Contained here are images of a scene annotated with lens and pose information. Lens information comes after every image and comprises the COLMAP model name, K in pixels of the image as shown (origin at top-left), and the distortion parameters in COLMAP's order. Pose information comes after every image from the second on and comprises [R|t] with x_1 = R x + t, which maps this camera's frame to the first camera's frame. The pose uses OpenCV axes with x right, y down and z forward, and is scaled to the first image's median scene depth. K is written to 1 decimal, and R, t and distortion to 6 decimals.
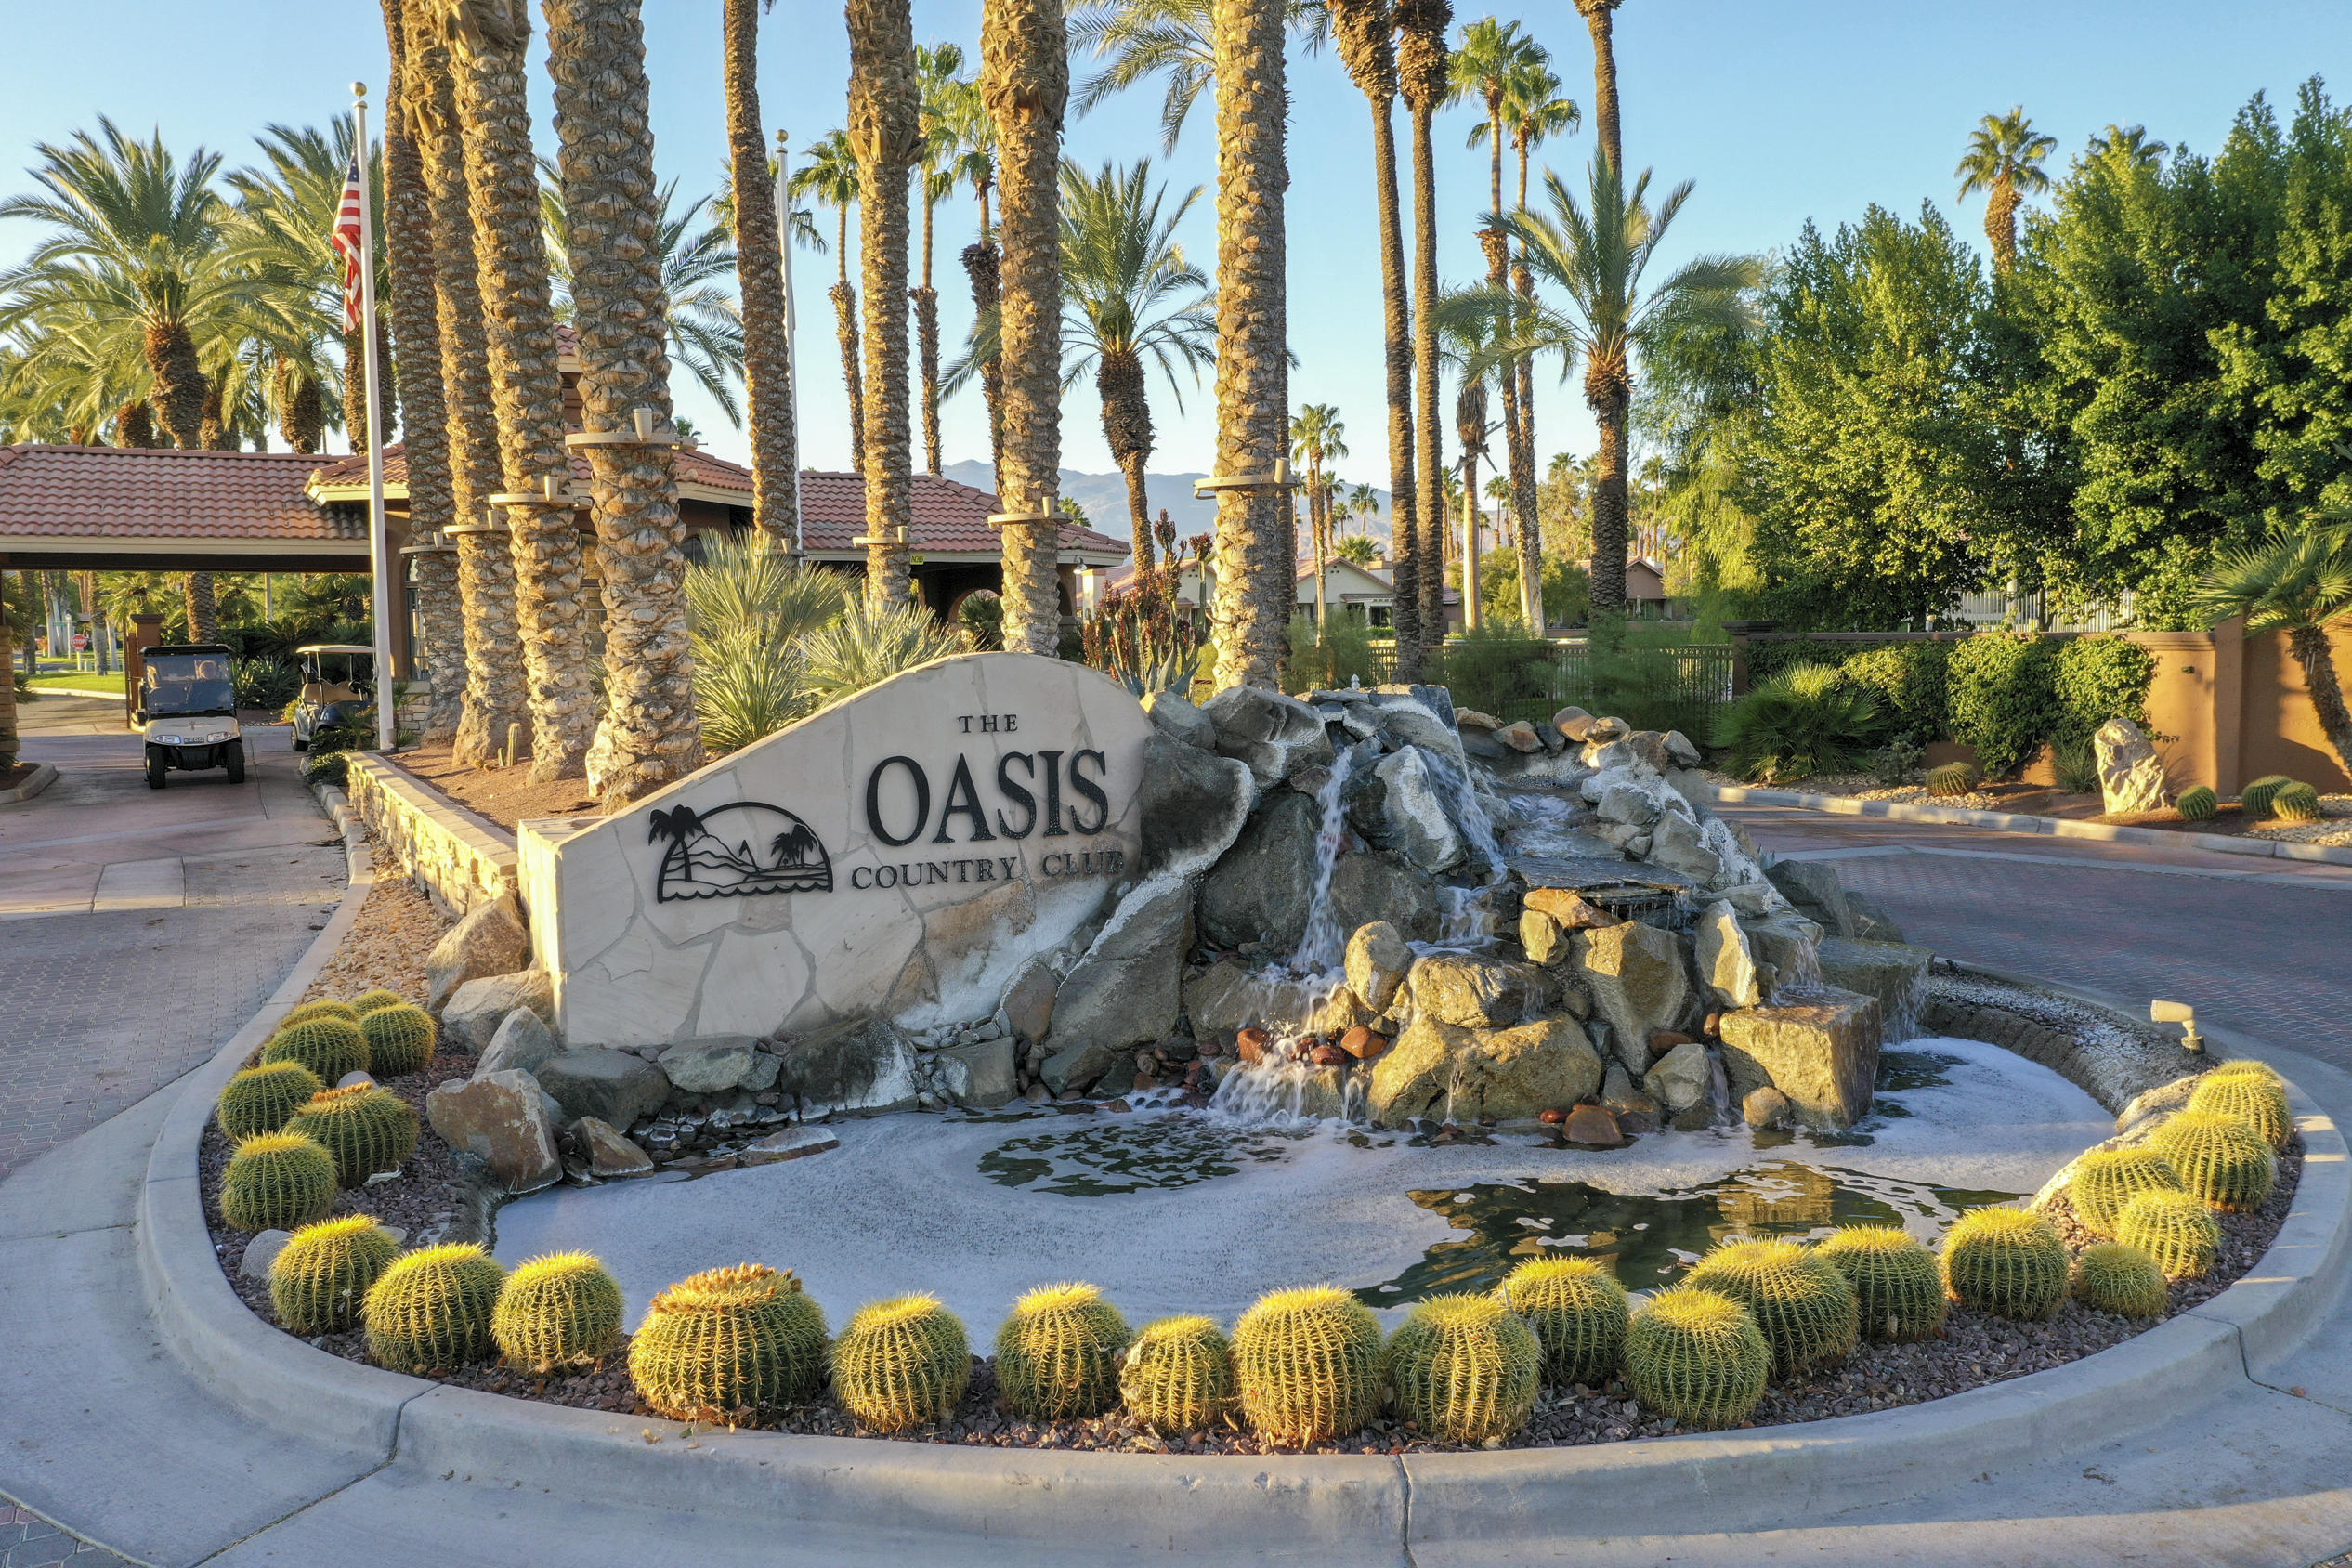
lens RADIAL K [[1902.8, 0, 1166.2], [0, 1902.8, 768.7], [0, 0, 1]] dist [0.007698, 0.003767]
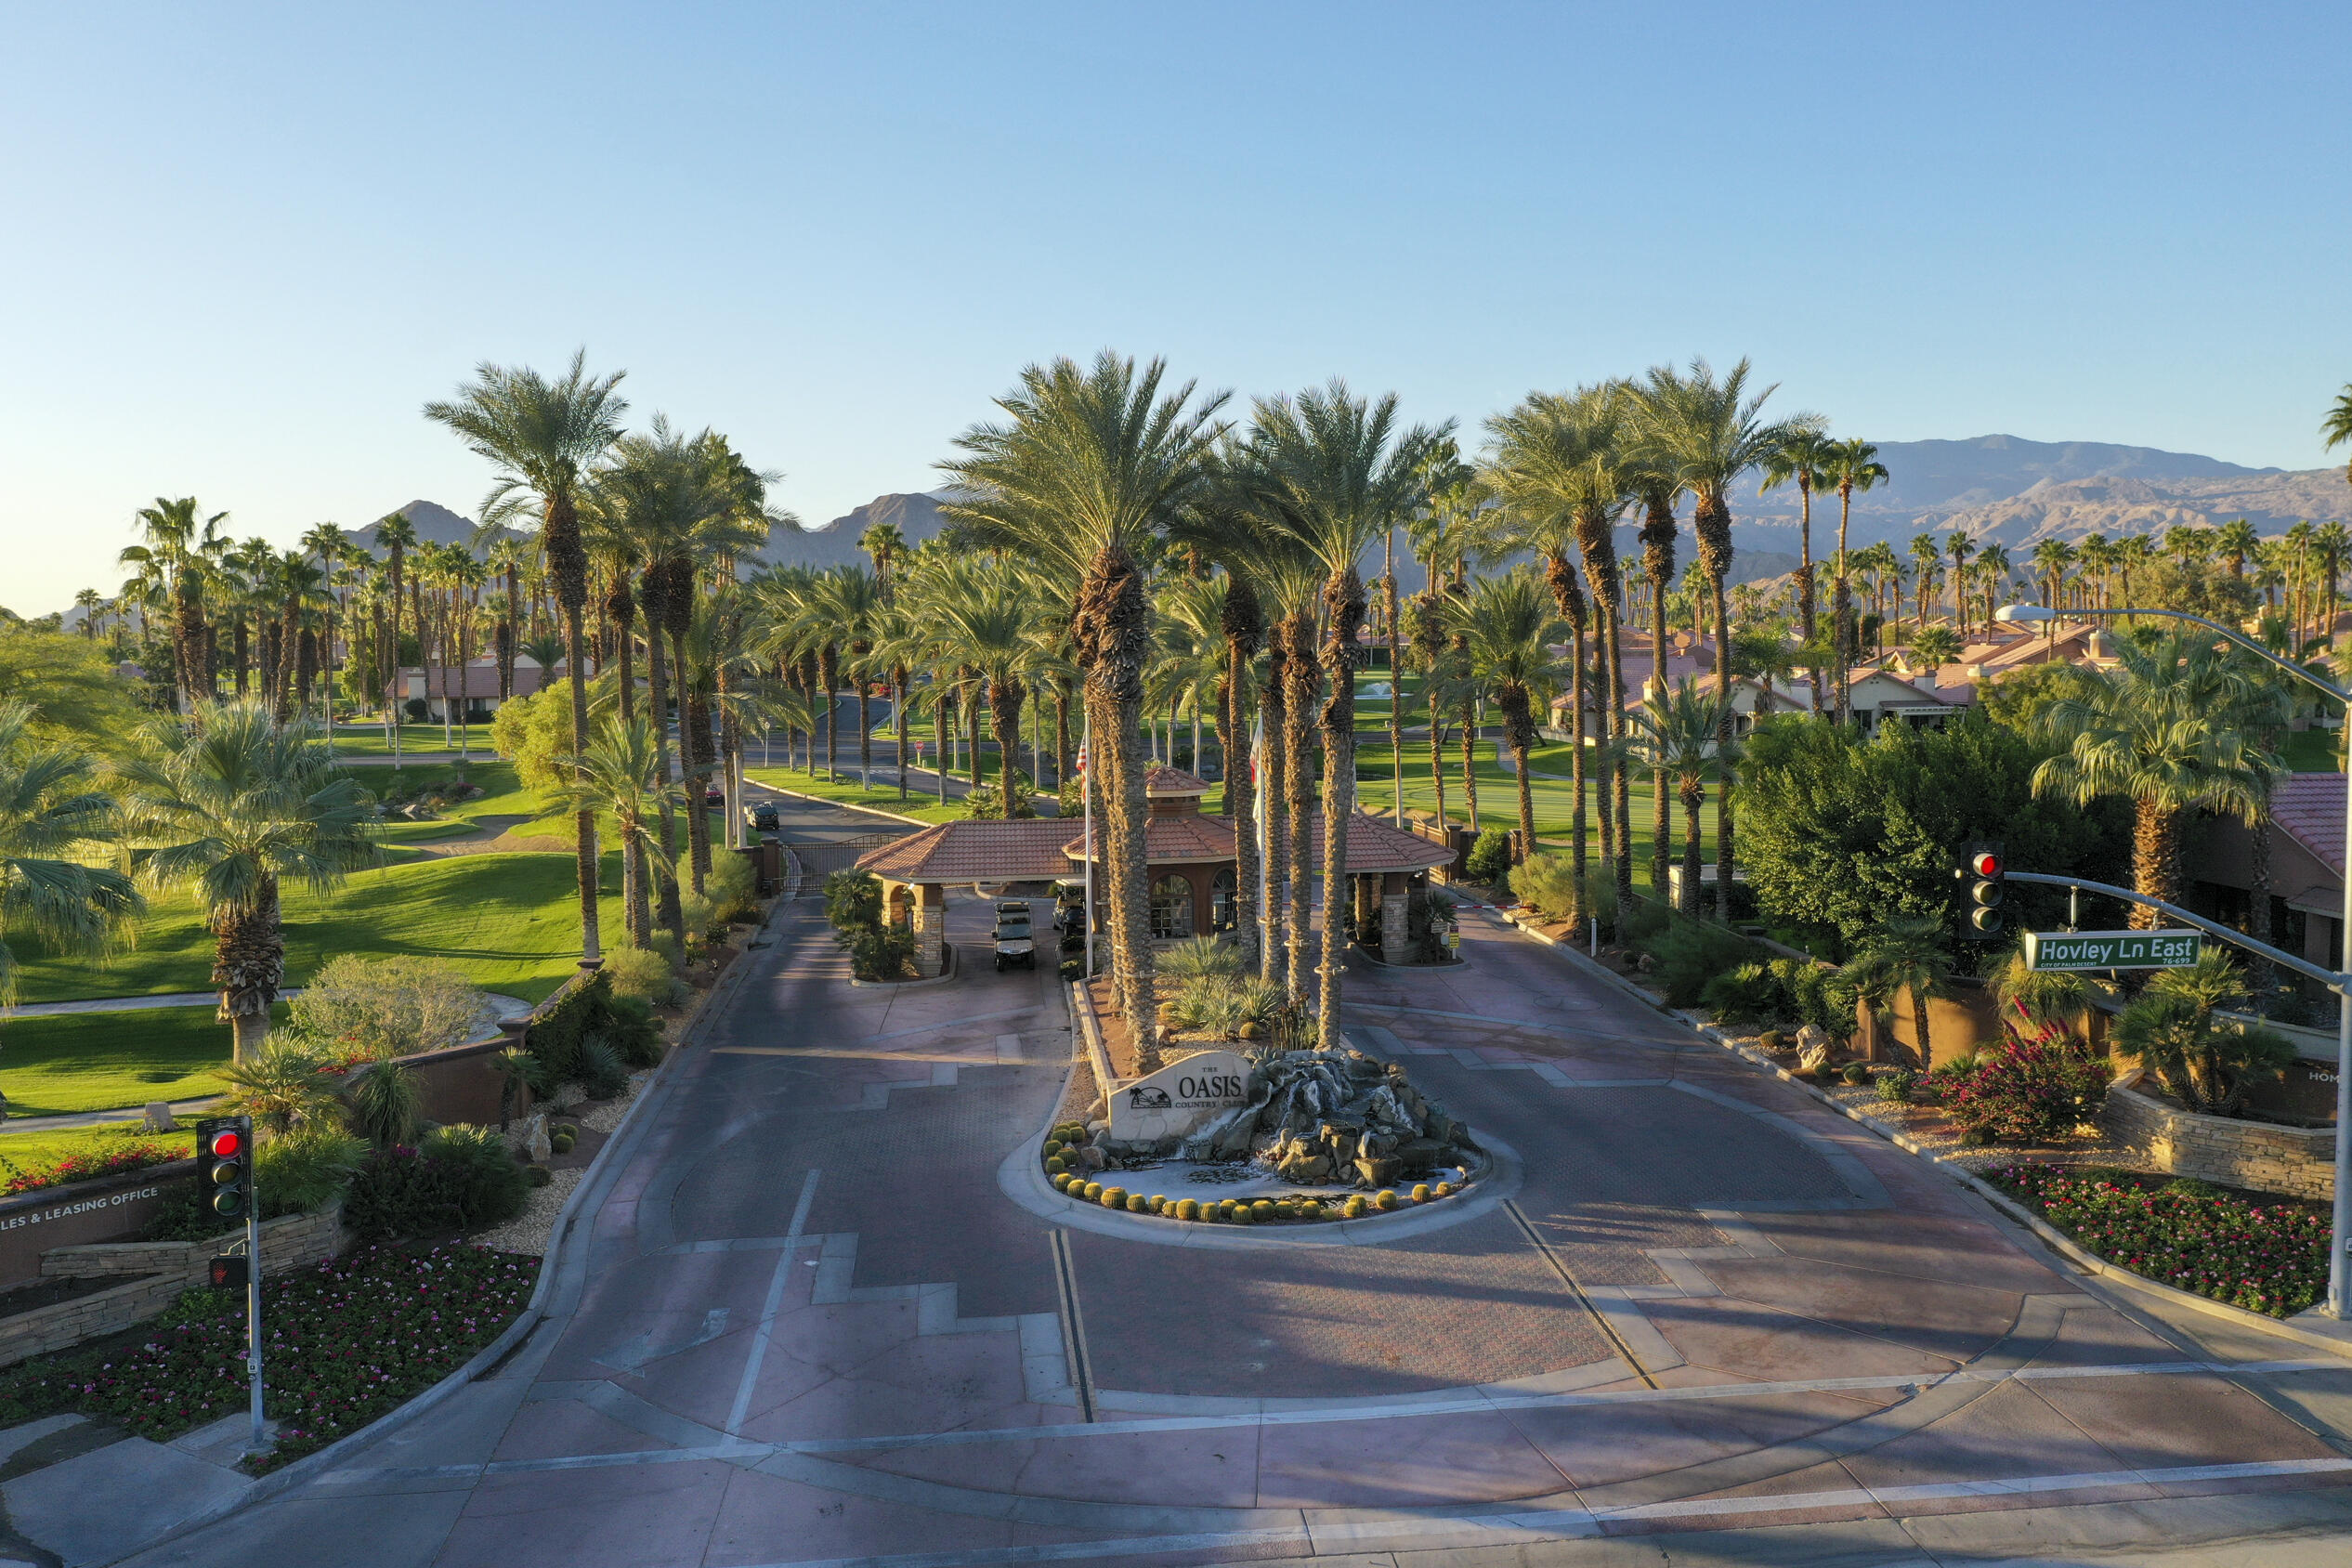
lens RADIAL K [[1902.8, 0, 1171.5], [0, 1902.8, 789.7], [0, 0, 1]] dist [0.007698, 0.003767]
pose [[0.934755, 0.036651, -0.353397, 1.358789], [-0.028419, 0.999191, 0.028458, -0.799473], [0.354154, -0.016558, 0.935041, -3.102941]]
